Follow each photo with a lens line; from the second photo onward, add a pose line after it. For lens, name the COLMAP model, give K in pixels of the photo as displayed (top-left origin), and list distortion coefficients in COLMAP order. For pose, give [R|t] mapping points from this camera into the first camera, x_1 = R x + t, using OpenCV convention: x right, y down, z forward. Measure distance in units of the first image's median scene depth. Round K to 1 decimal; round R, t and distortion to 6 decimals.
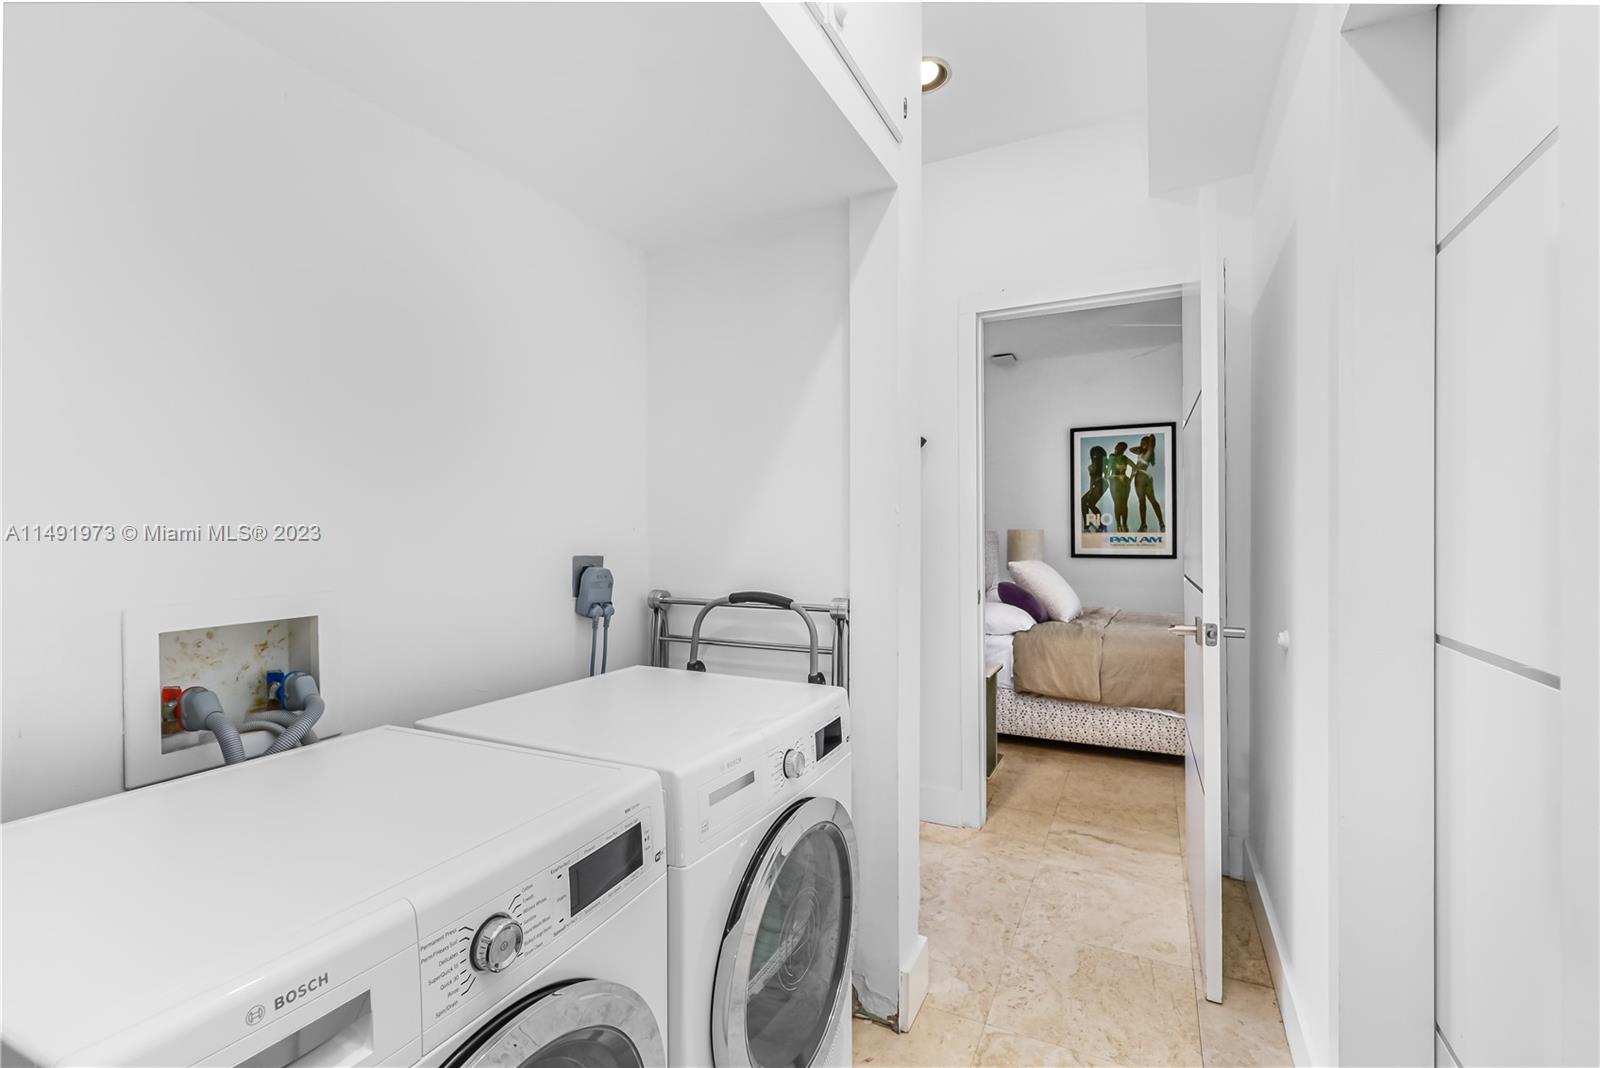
lens RADIAL K [[704.3, 0, 798.6], [0, 704.3, 529.8], [0, 0, 1]] dist [0.005630, 0.000808]
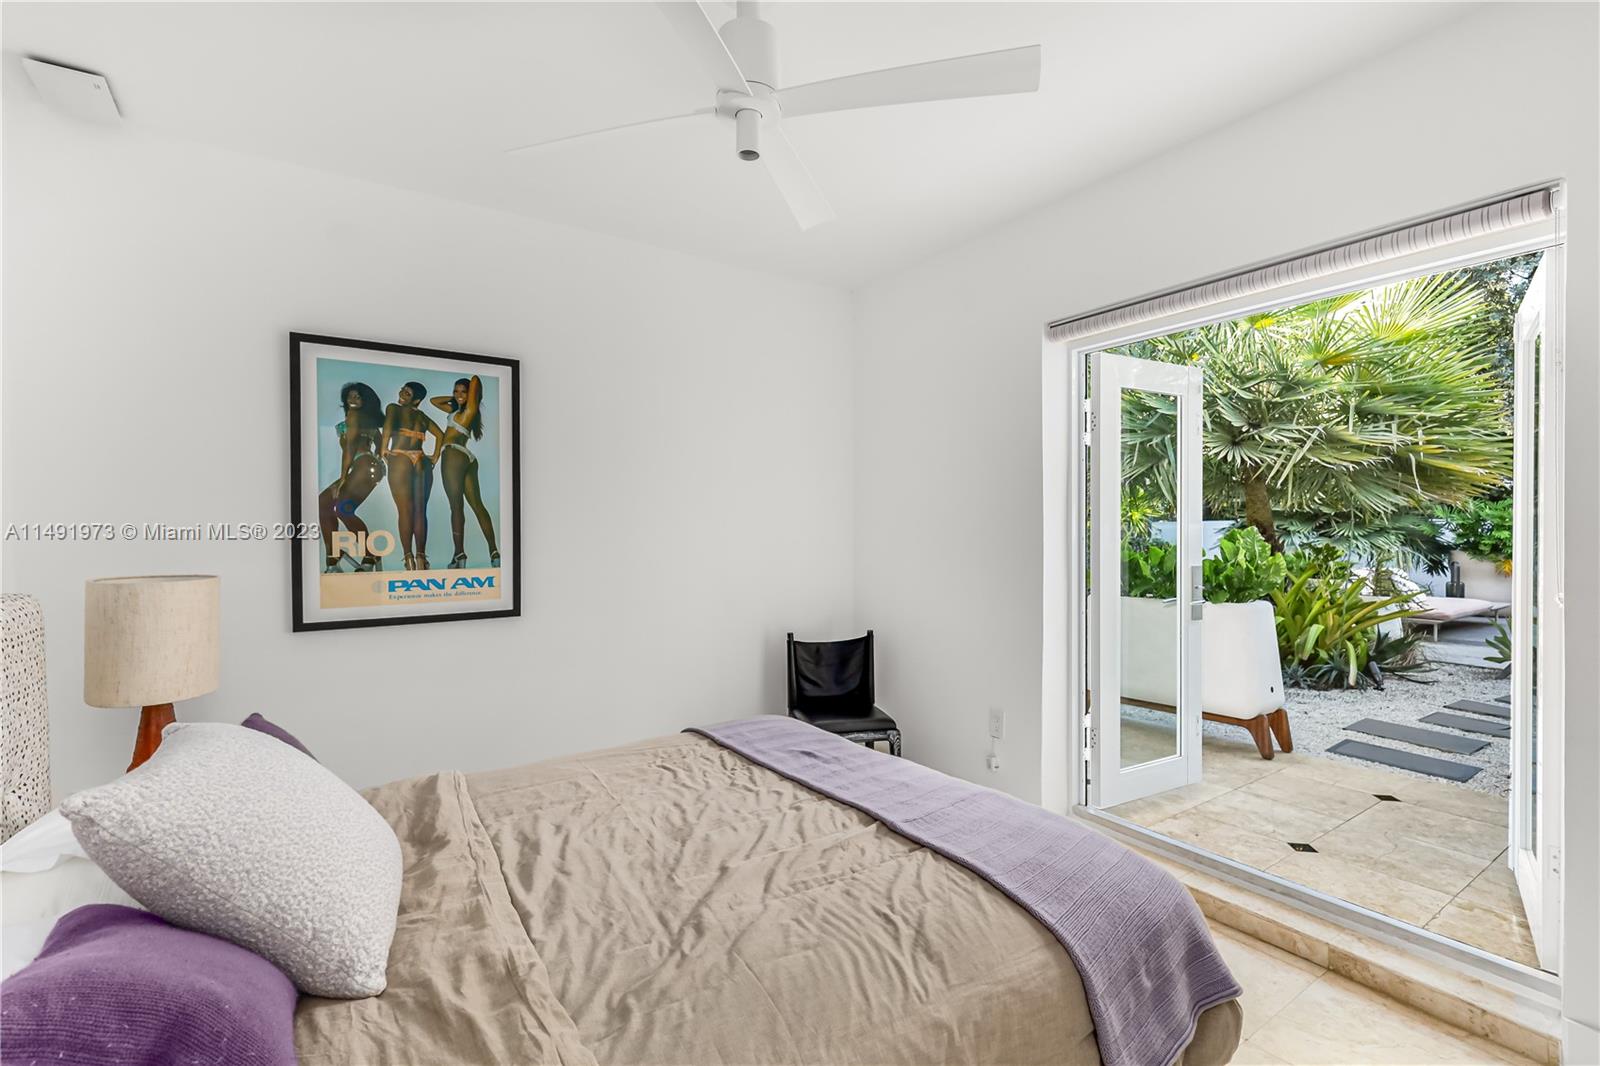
lens RADIAL K [[704.3, 0, 796.6], [0, 704.3, 534.0], [0, 0, 1]] dist [0.005630, 0.000808]
pose [[0.497549, -0.002843, 0.867431, 0.171430], [0.007231, 0.999973, -0.000870, -0.018940], [-0.867406, 0.006705, 0.497556, 0.537851]]
